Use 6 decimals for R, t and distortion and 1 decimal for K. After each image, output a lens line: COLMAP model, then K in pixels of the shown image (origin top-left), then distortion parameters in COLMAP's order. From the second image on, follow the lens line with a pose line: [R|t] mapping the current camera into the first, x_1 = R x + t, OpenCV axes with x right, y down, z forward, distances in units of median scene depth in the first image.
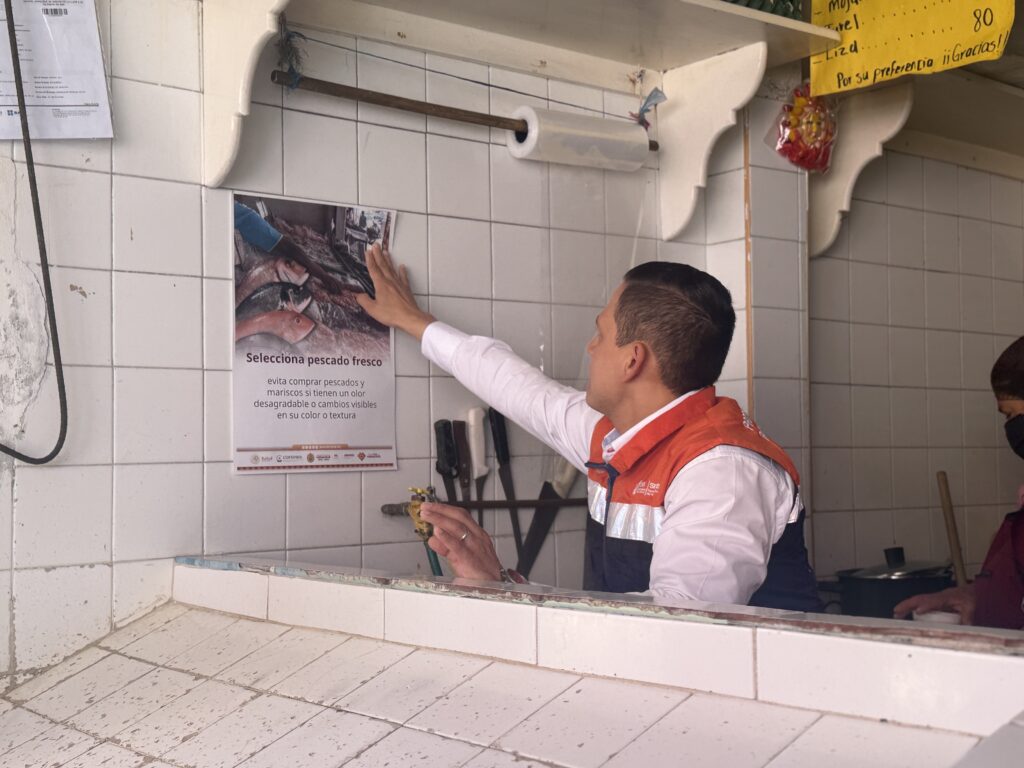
lens RADIAL K [[1348.0, 0, 511.4], [0, 1348.0, 380.3], [0, 0, 1]] dist [0.114236, 0.000000]
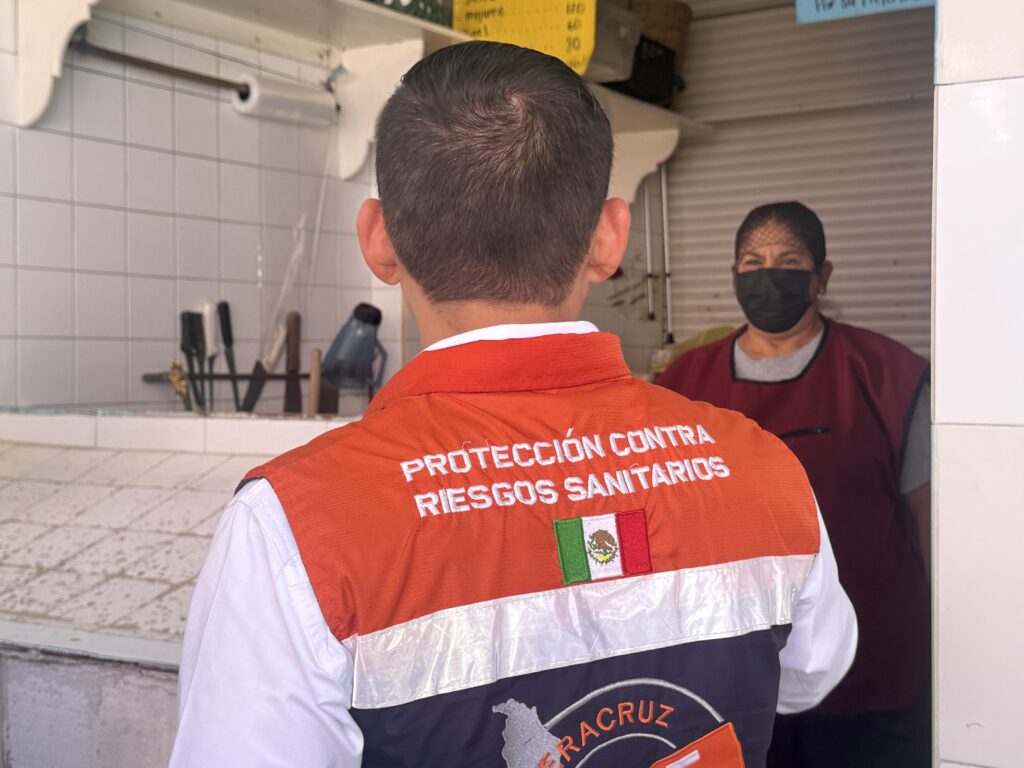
lens RADIAL K [[1401.1, 0, 511.7], [0, 1401.1, 383.8], [0, 0, 1]] dist [-0.032984, 0.000000]
pose [[0.947564, 0.006633, 0.319498, -0.178479], [-0.027205, 0.997829, 0.059970, 0.009333], [-0.318406, -0.065517, 0.945688, -0.380911]]
